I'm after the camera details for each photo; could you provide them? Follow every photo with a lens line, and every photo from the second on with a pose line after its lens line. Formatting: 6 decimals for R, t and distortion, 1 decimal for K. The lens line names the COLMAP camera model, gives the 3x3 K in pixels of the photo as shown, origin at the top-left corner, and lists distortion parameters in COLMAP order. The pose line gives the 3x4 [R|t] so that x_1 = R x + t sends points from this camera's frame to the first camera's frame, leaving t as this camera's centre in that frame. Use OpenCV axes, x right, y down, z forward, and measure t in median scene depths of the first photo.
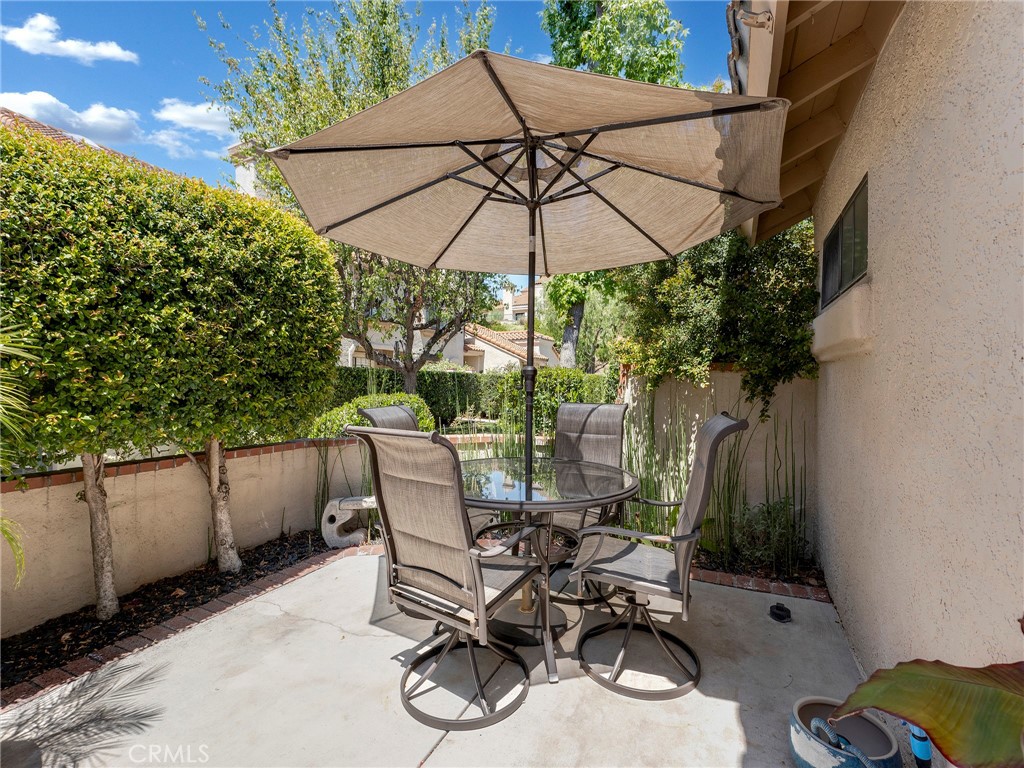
lens RADIAL K [[457.5, 0, 511.9], [0, 457.5, 383.3], [0, 0, 1]] dist [0.003768, 0.000399]
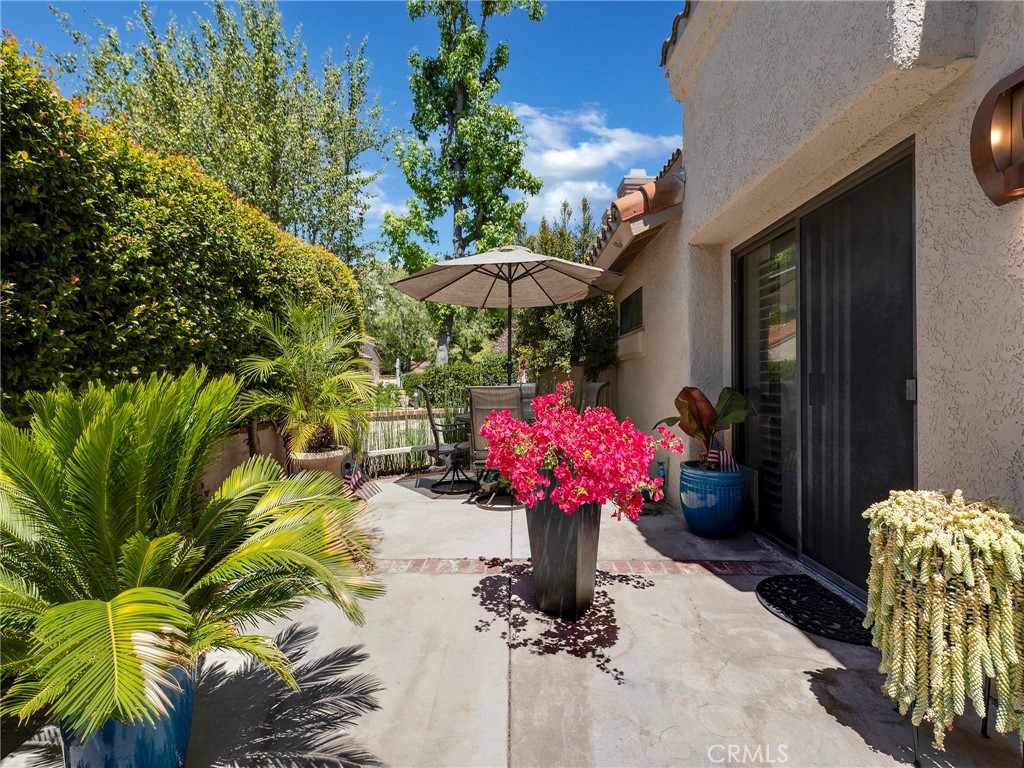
lens RADIAL K [[457.5, 0, 511.3], [0, 457.5, 386.1], [0, 0, 1]] dist [0.003768, 0.000399]
pose [[0.901710, -0.012531, 0.432159, -0.750782], [0.009276, 0.999911, 0.009640, 0.048802], [-0.432241, -0.004684, 0.901746, -0.747842]]
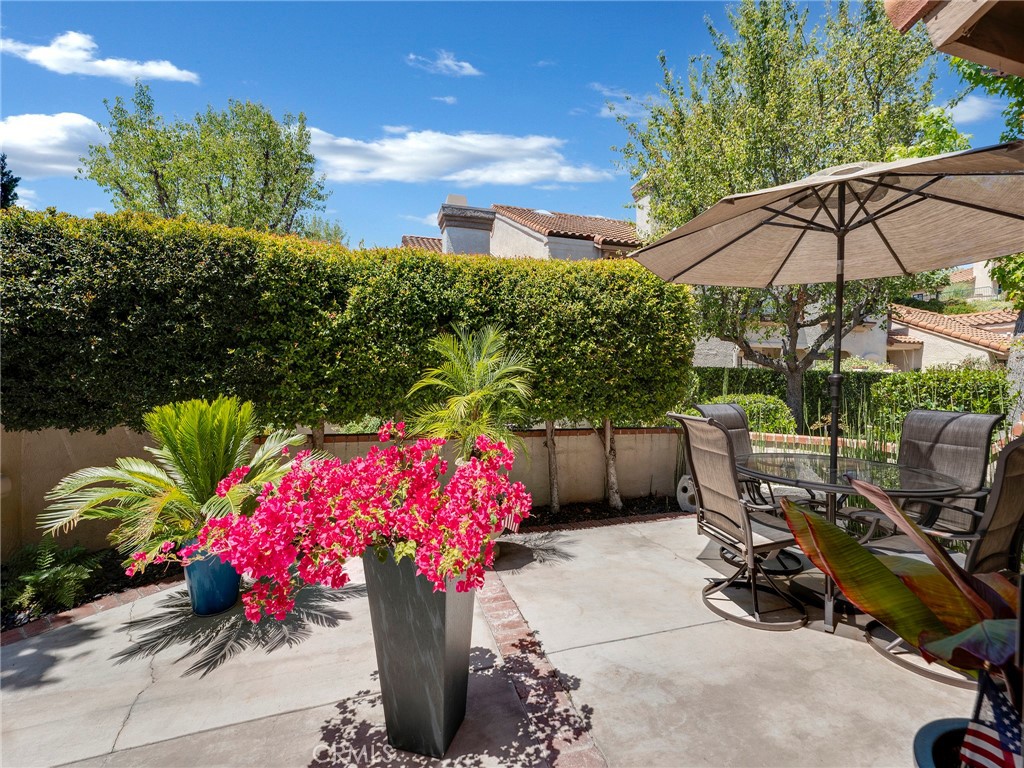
lens RADIAL K [[457.5, 0, 510.6], [0, 457.5, 386.5], [0, 0, 1]] dist [0.003768, 0.000399]
pose [[0.684719, 0.019646, -0.728542, 0.287550], [-0.011848, 0.999805, 0.015826, -0.013018], [0.728711, -0.002204, 0.684818, -0.342535]]
